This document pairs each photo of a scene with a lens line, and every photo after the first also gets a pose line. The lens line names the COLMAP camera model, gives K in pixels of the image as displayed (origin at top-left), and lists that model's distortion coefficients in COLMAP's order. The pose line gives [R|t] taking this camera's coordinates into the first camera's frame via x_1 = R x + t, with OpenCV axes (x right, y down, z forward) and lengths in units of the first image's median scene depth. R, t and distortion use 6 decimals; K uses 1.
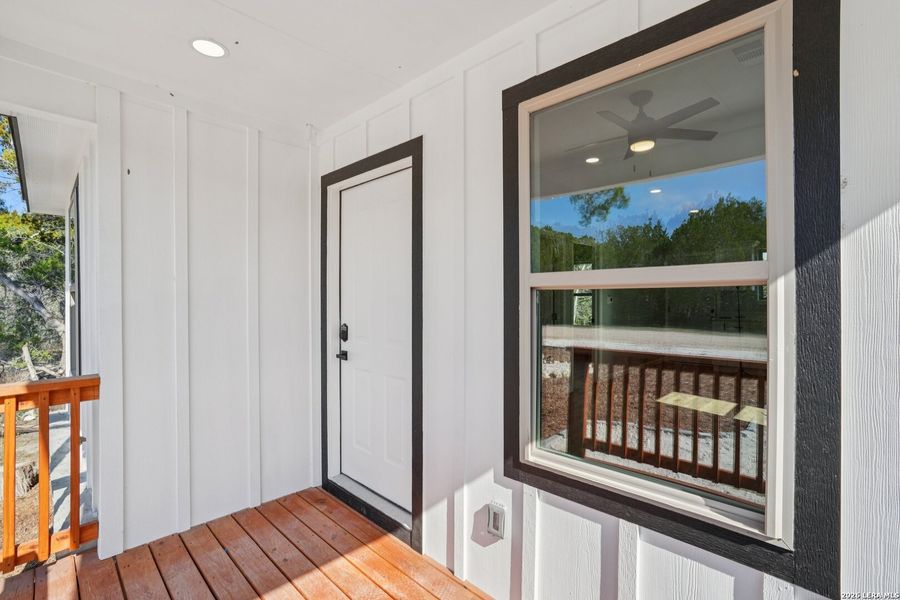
lens RADIAL K [[417.2, 0, 451.7], [0, 417.2, 299.2], [0, 0, 1]] dist [-0.003967, 0.000400]
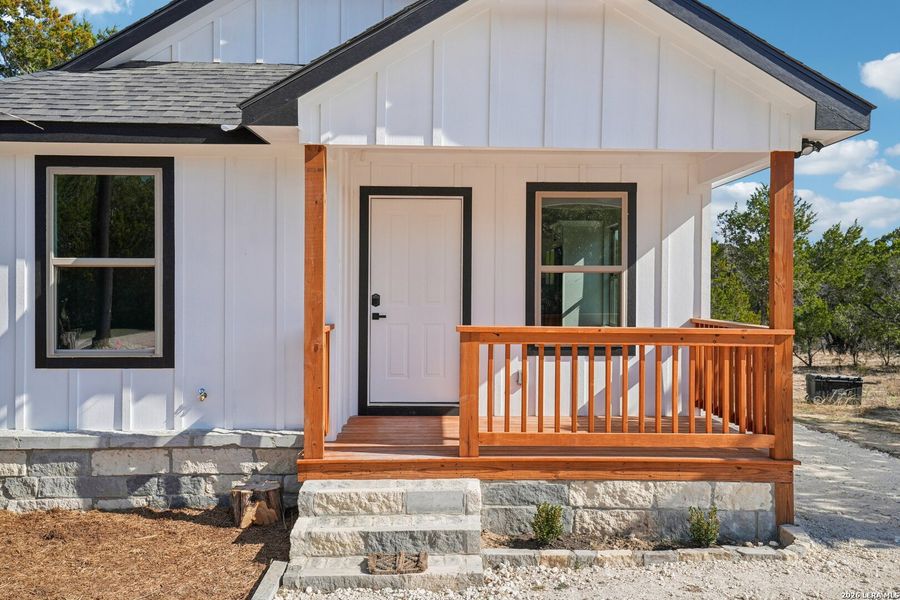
lens RADIAL K [[461.1, 0, 451.0], [0, 461.1, 295.4], [0, 0, 1]] dist [0.002637, -0.000107]
pose [[0.701514, 0.000729, 0.712655, -1.559682], [-0.000314, 1.000000, -0.000714, 0.085272], [-0.712656, 0.000277, 0.701514, -0.357477]]
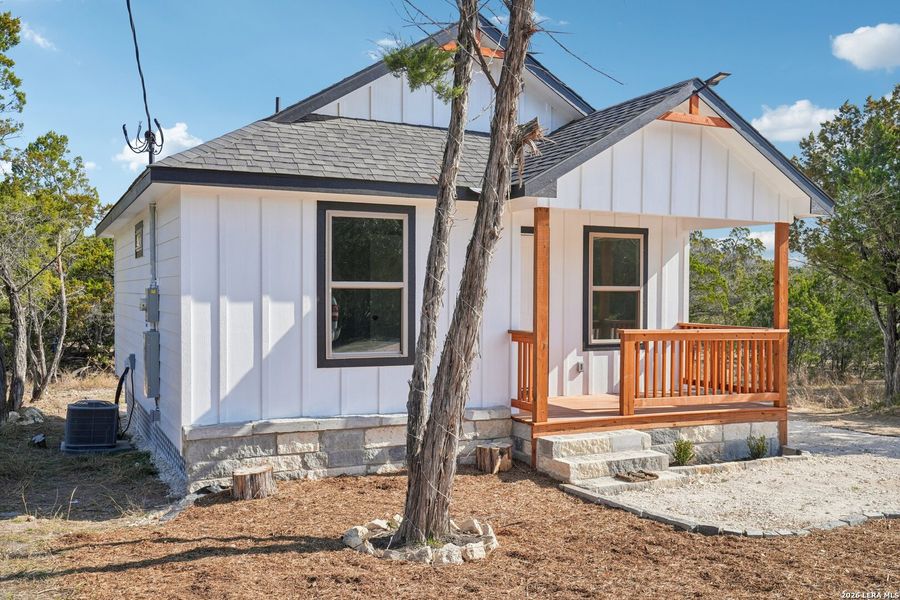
lens RADIAL K [[417.2, 0, 448.9], [0, 417.2, 308.1], [0, 0, 1]] dist [-0.003967, 0.000400]
pose [[0.526845, -0.010046, 0.849902, -2.444301], [-0.000378, 0.999927, 0.012054, 0.057752], [-0.849961, -0.006672, 0.526803, 0.181520]]
